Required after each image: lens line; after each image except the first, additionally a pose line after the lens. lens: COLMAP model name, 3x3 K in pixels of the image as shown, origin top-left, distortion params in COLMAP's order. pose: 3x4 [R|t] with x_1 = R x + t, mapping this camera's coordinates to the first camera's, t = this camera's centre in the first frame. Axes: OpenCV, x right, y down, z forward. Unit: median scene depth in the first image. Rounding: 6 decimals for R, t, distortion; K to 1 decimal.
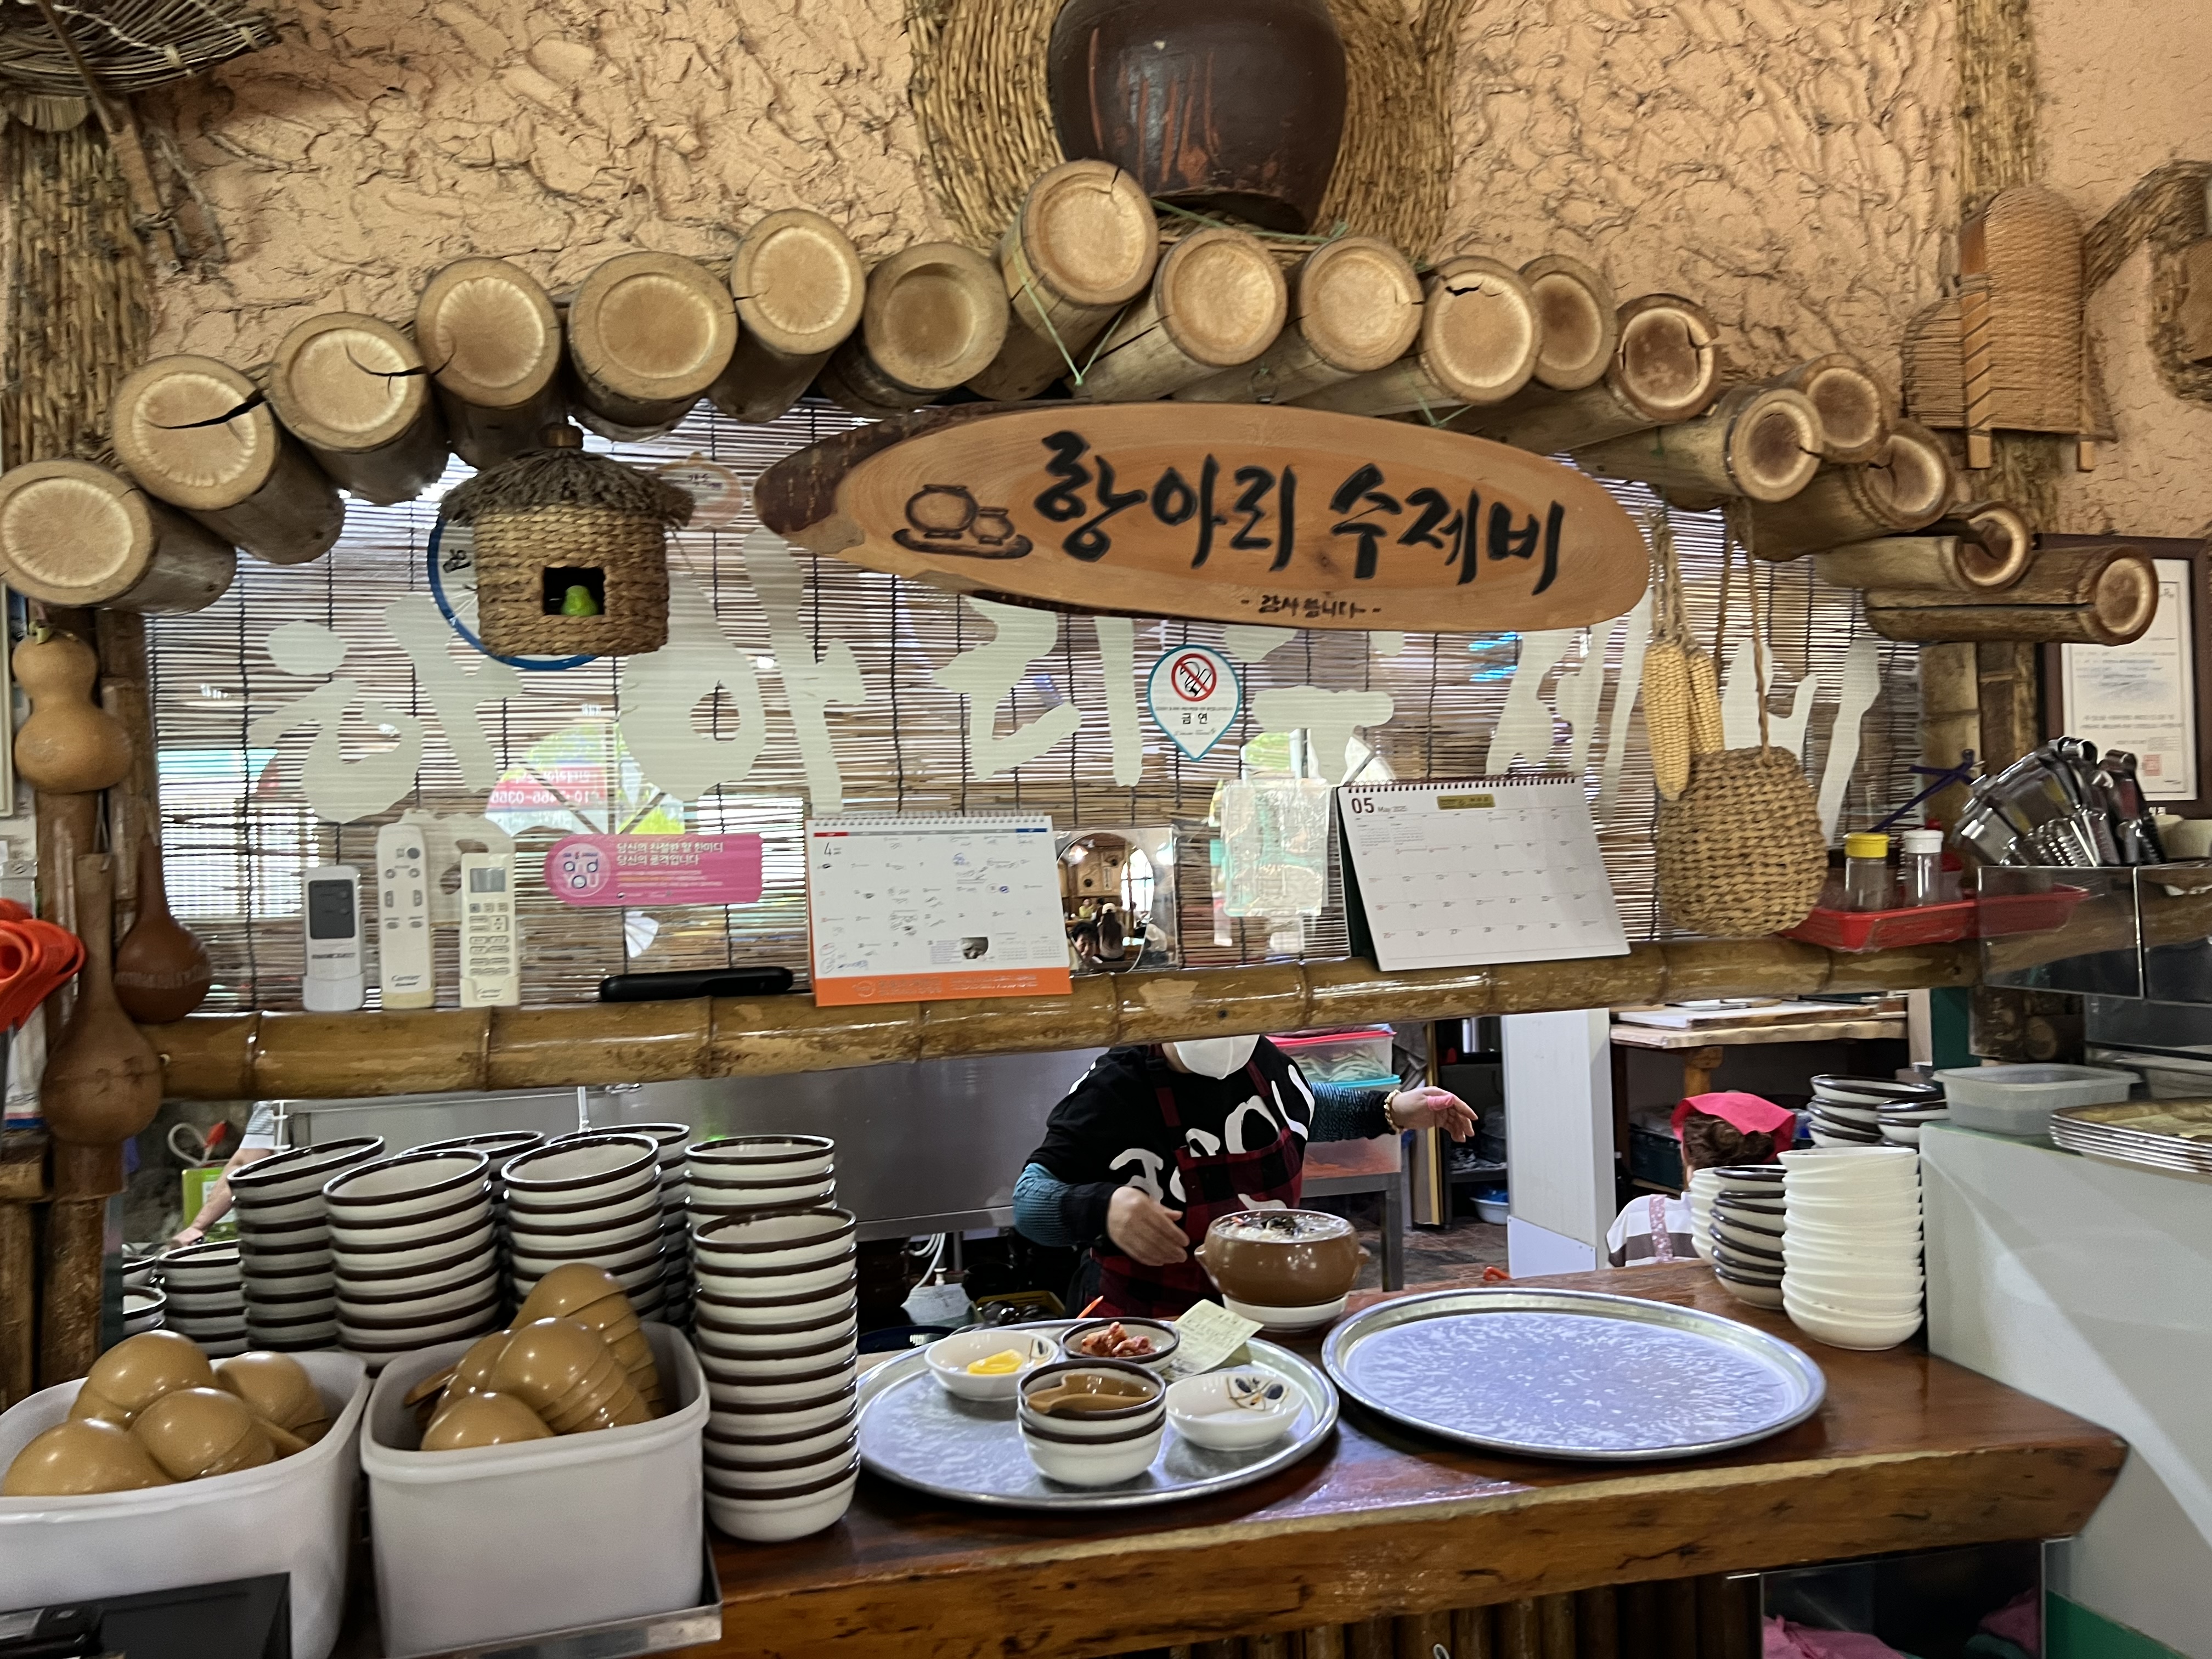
lens RADIAL K [[1724.3, 0, 1106.0], [0, 1724.3, 829.5], [0, 0, 1]] dist [0.001050, -0.000259]
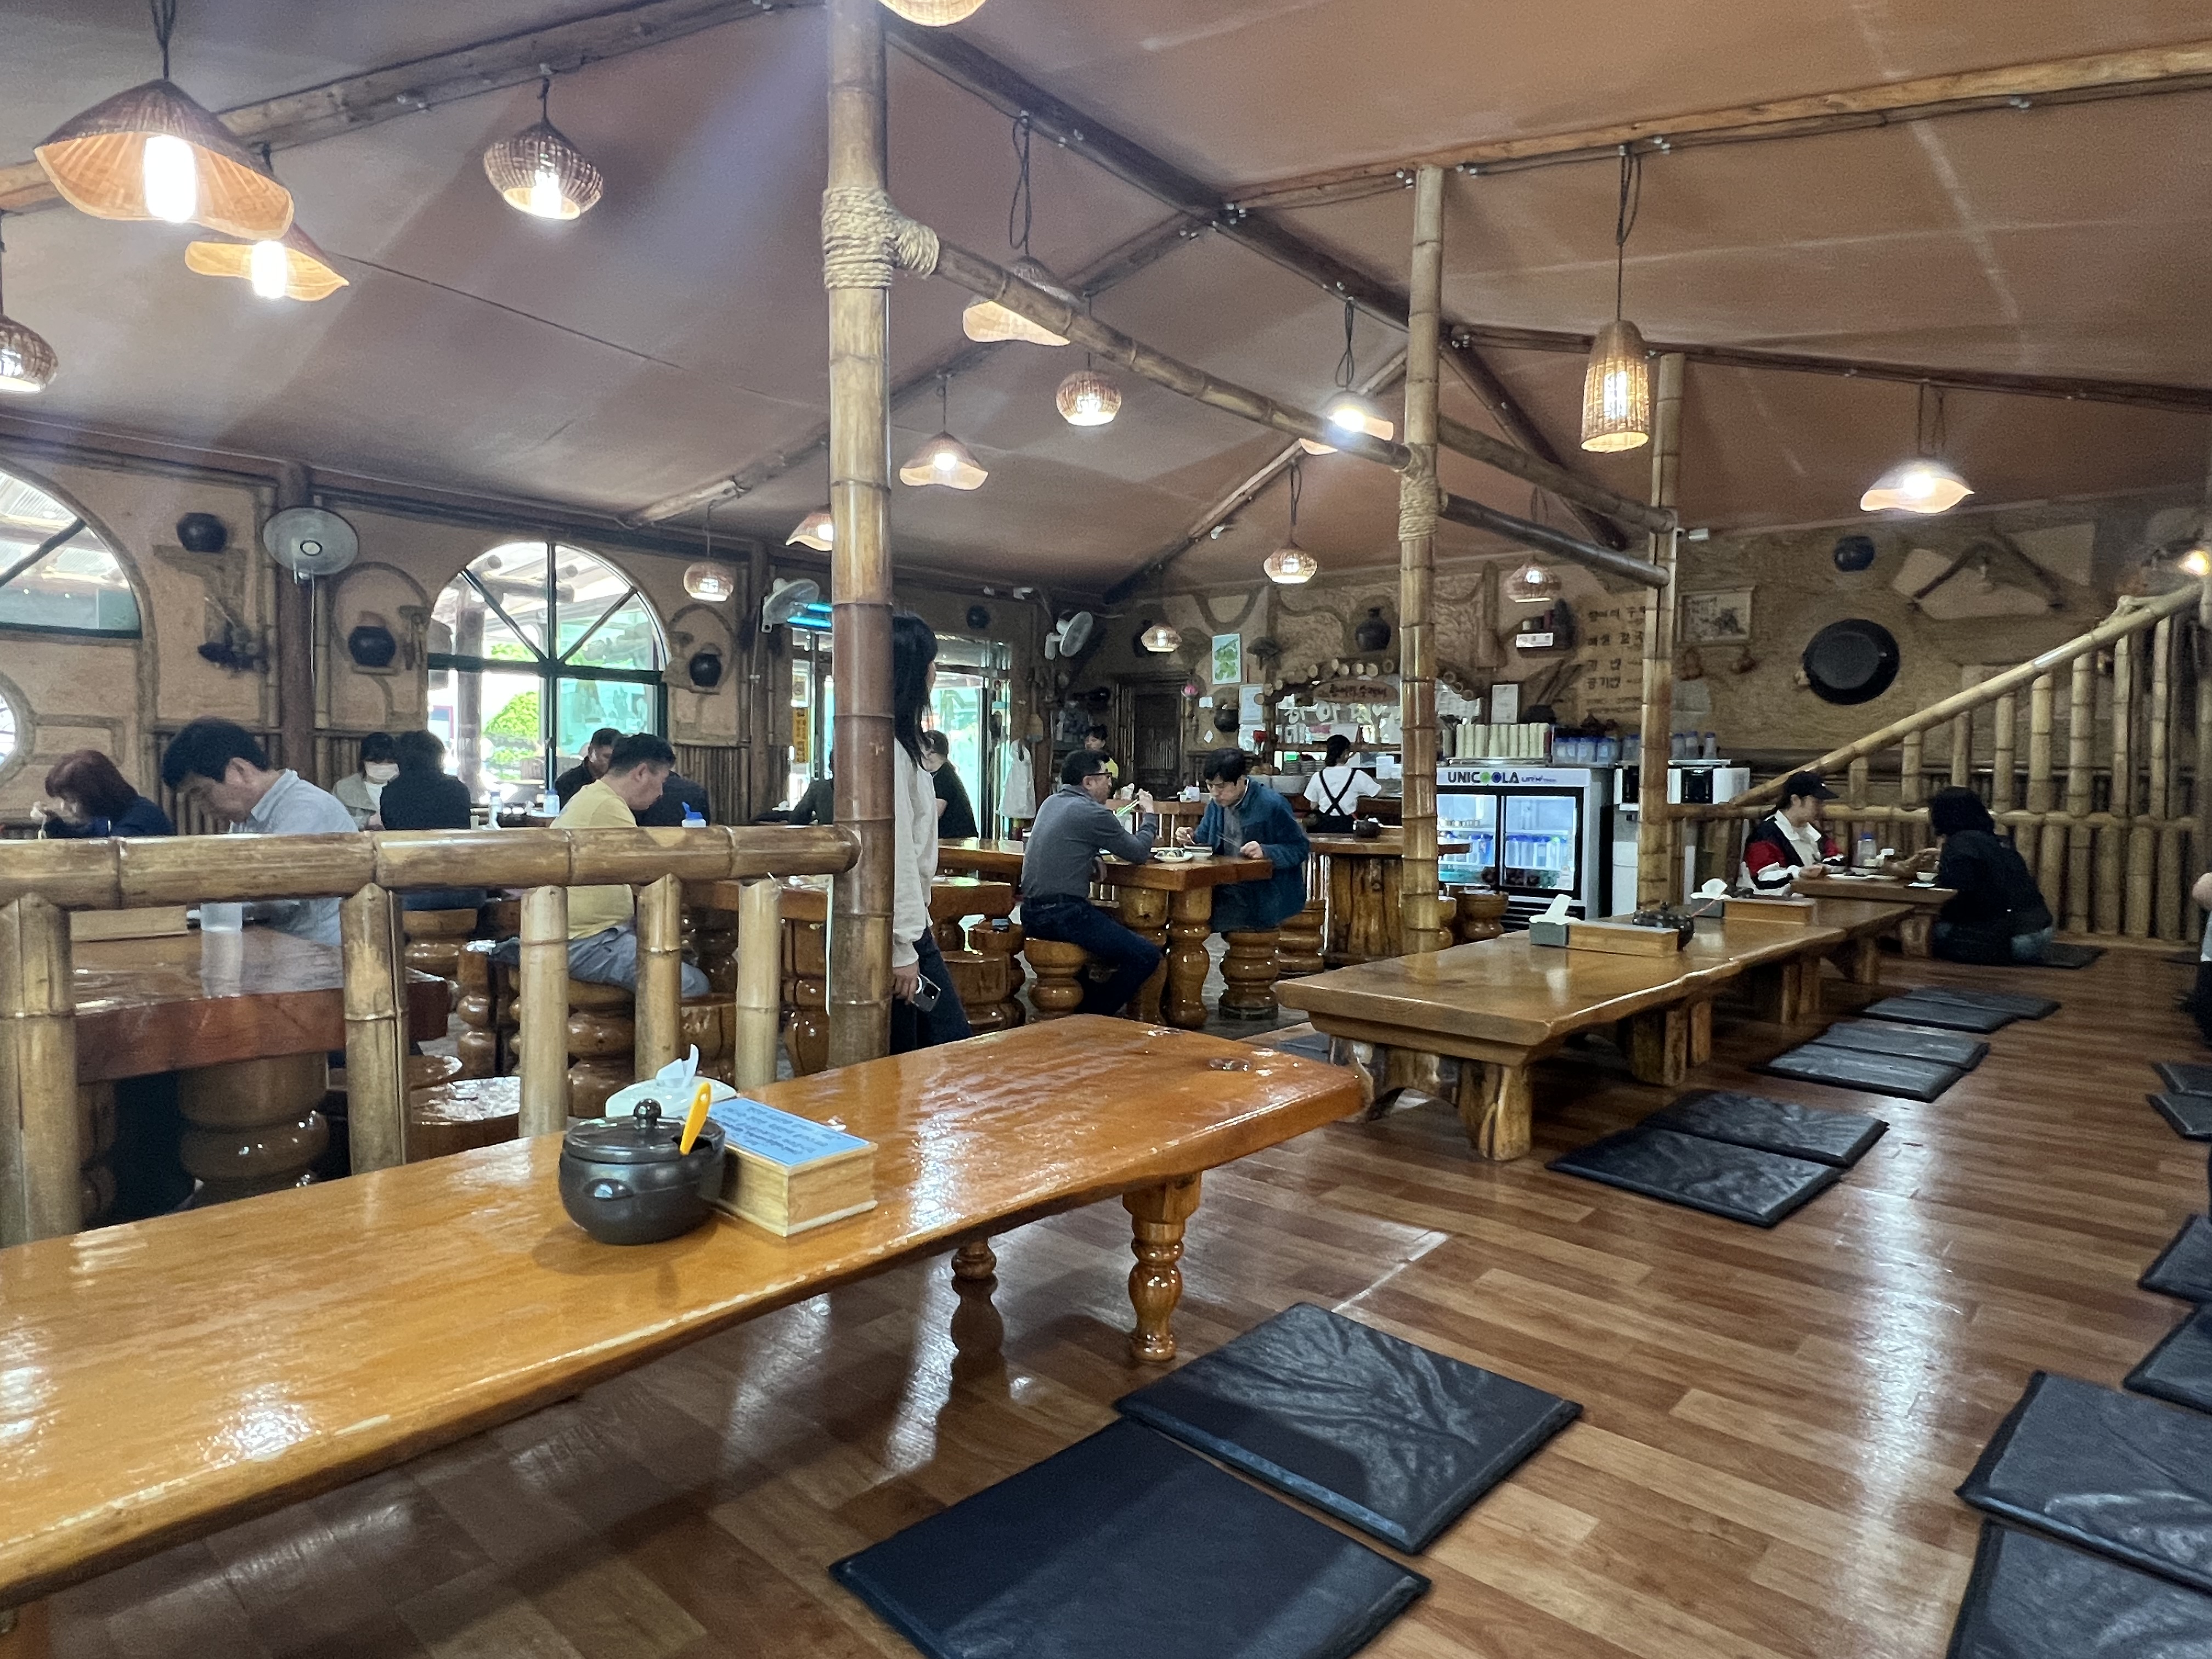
lens RADIAL K [[1231.2, 0, 1106.0], [0, 1231.2, 829.5], [0, 0, 1]] dist [-0.000224, -0.000073]
pose [[0.509823, 0.077292, -0.856800, 5.226070], [-0.020053, 0.996753, 0.077985, 0.074149], [0.860045, -0.022577, 0.509718, -3.592868]]
